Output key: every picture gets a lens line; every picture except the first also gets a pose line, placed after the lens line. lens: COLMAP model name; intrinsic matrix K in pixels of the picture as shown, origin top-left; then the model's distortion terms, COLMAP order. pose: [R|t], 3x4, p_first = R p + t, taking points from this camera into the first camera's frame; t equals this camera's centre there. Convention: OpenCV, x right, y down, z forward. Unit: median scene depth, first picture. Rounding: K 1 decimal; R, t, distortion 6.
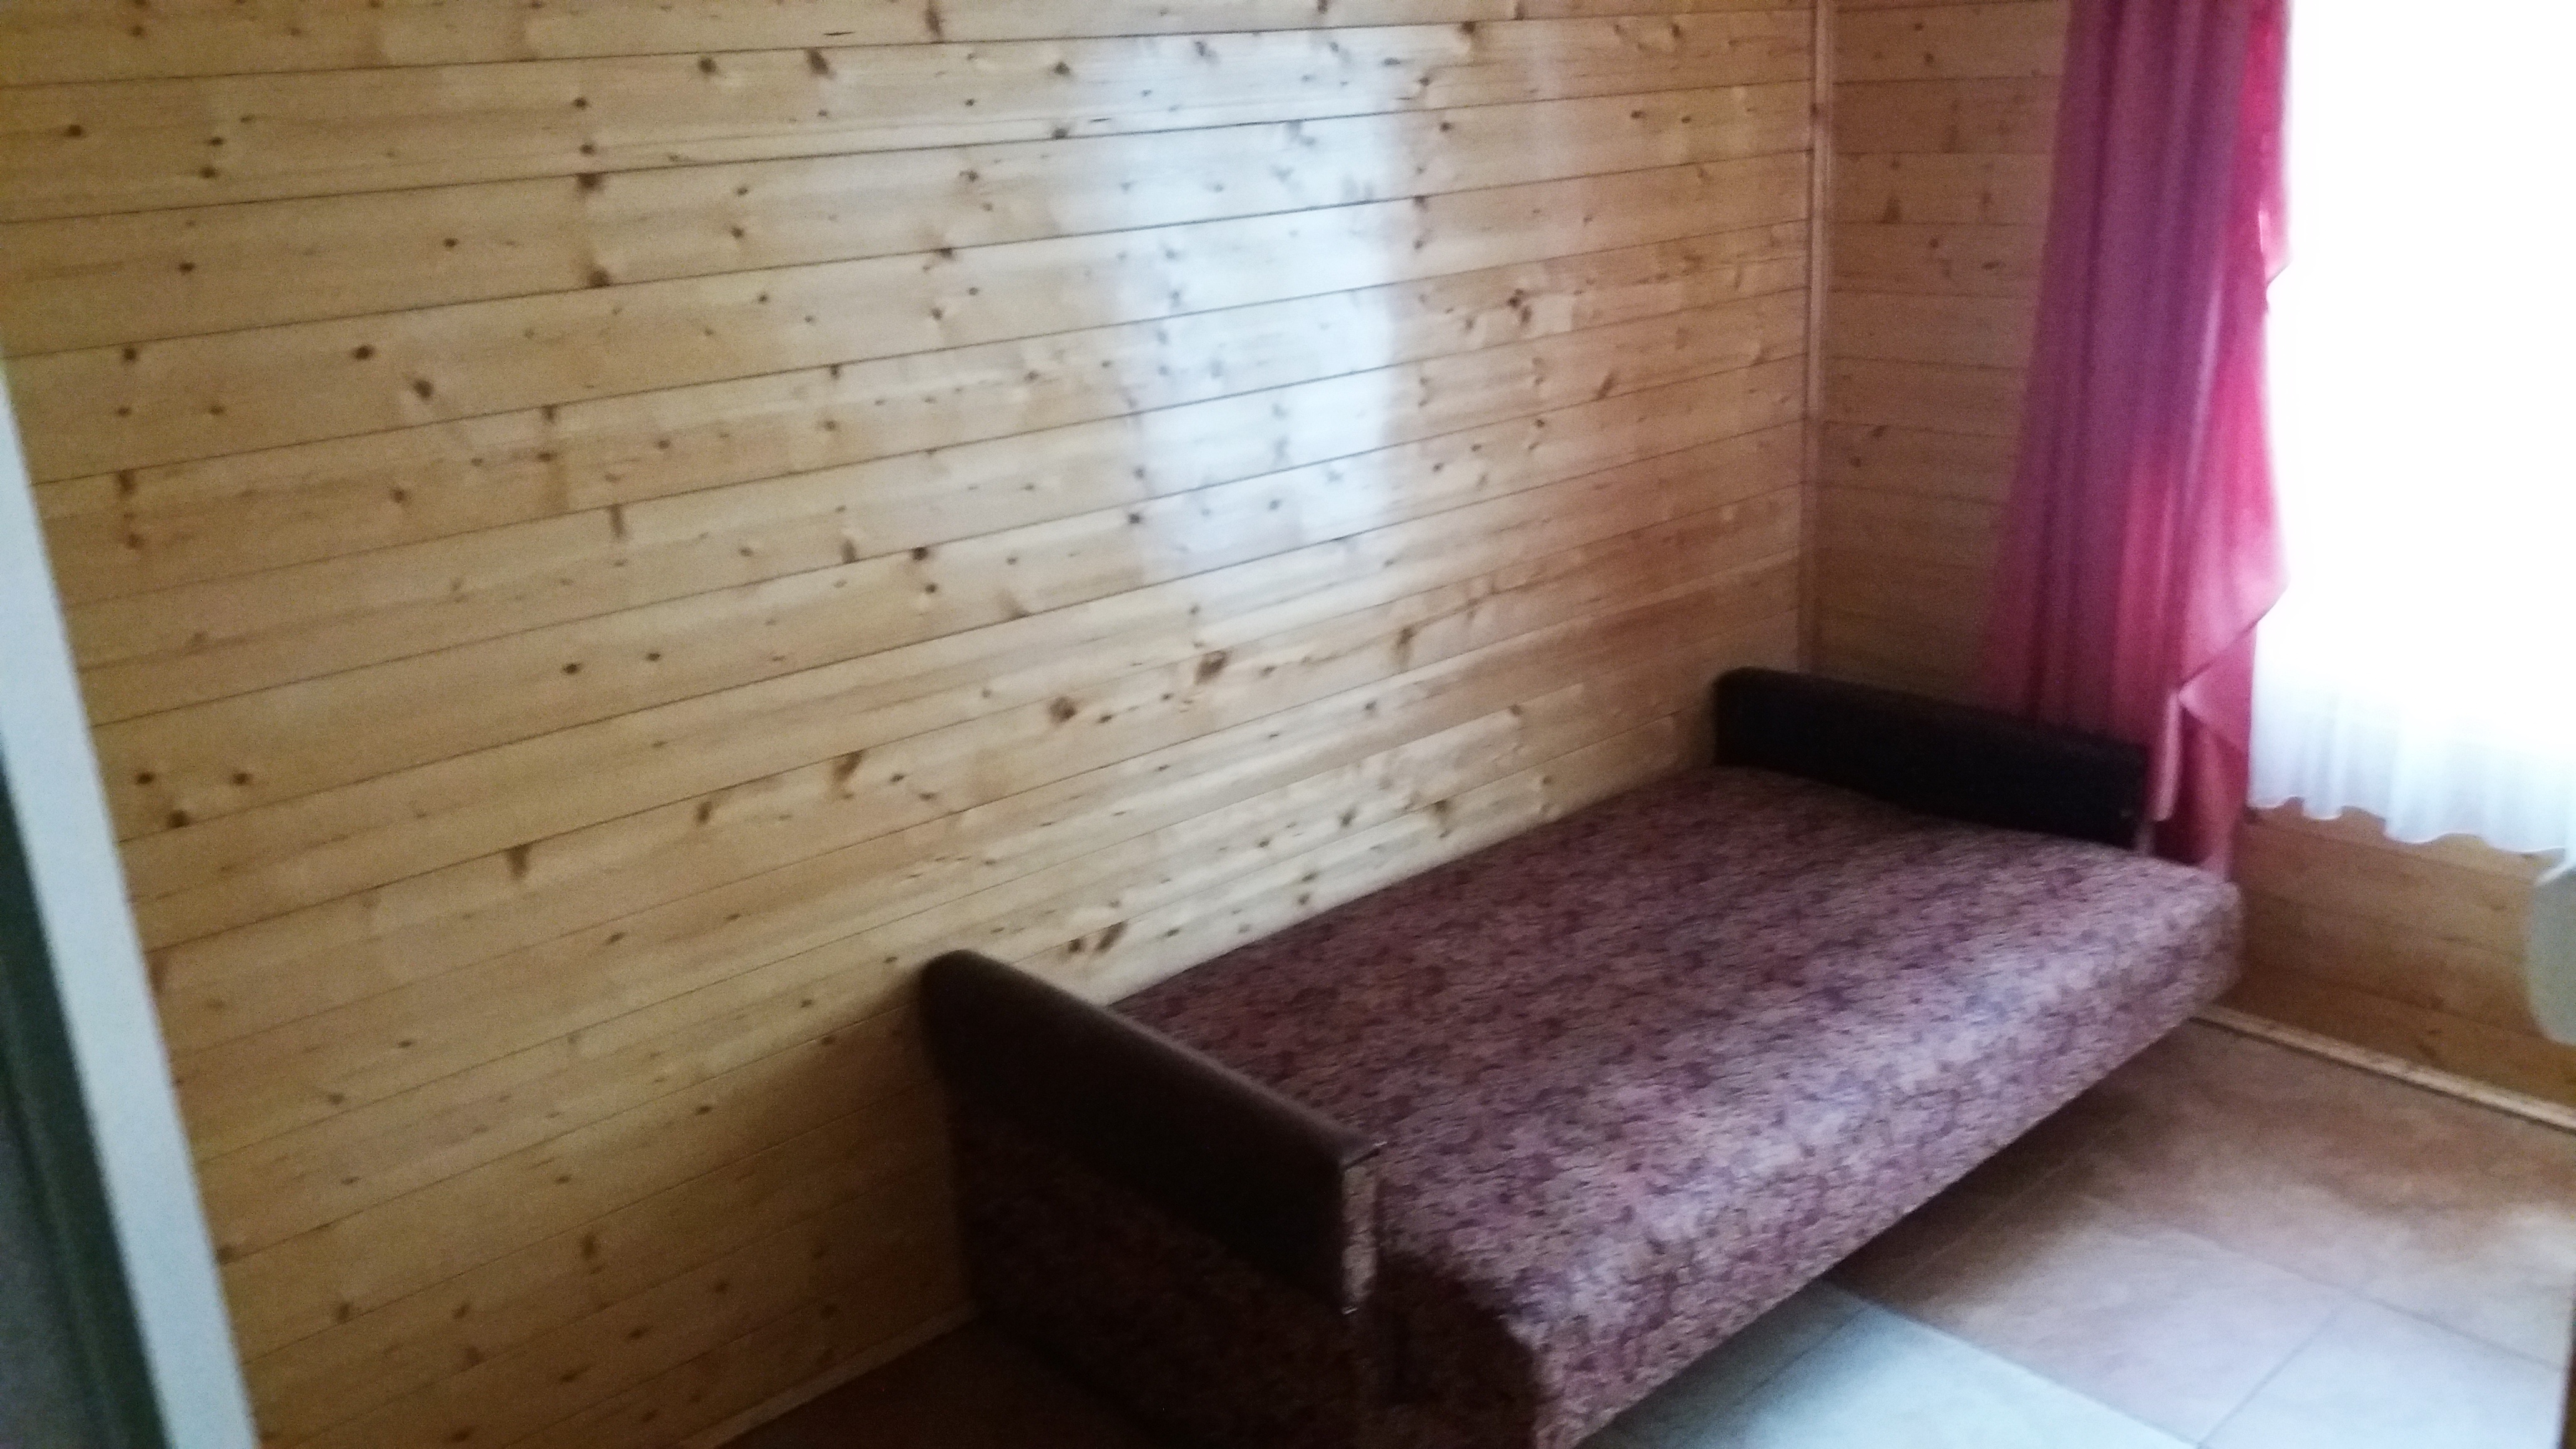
lens RADIAL K [[2073.1, 0, 1289.1], [0, 2073.1, 752.7], [0, 0, 1]] dist [0.046332, -0.072168]
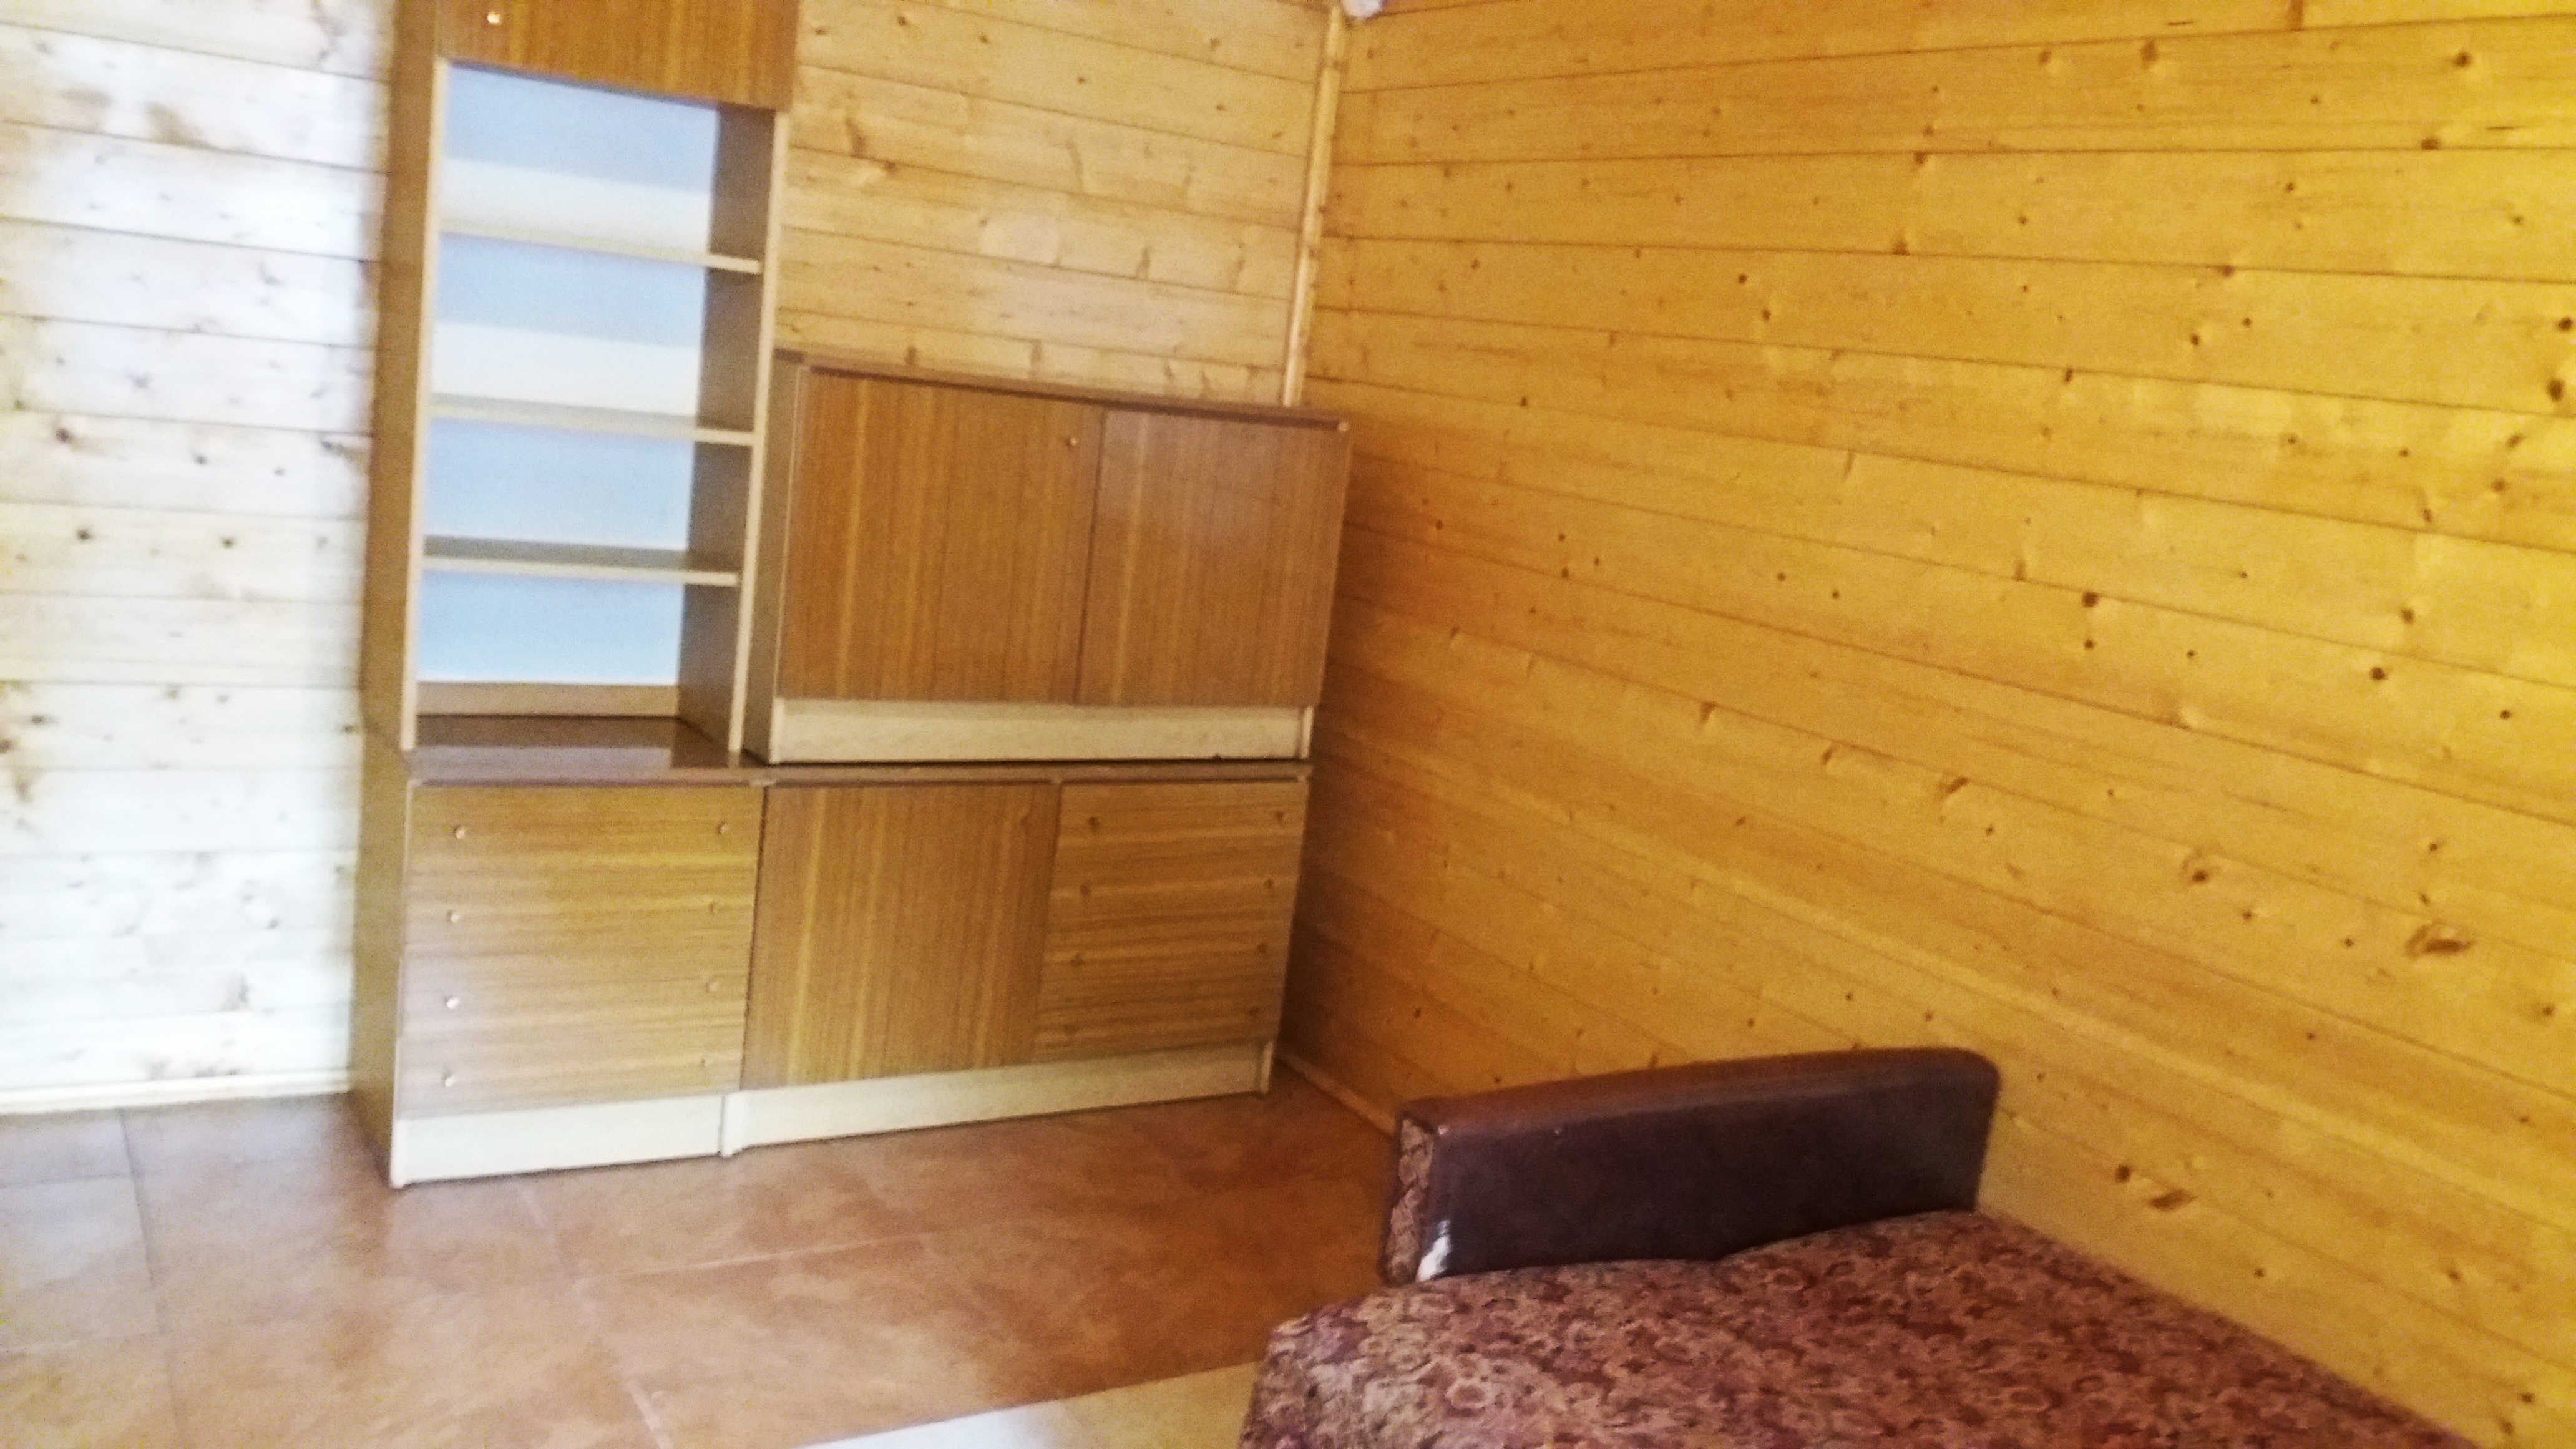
lens RADIAL K [[2073.1, 0, 1276.7], [0, 2073.1, 713.2], [0, 0, 1]] dist [0.046332, -0.072168]
pose [[-0.178283, 0.207989, -0.961746, 0.825450], [-0.413502, 0.871076, 0.265034, -0.163213], [0.892878, 0.444935, -0.069294, 0.868013]]
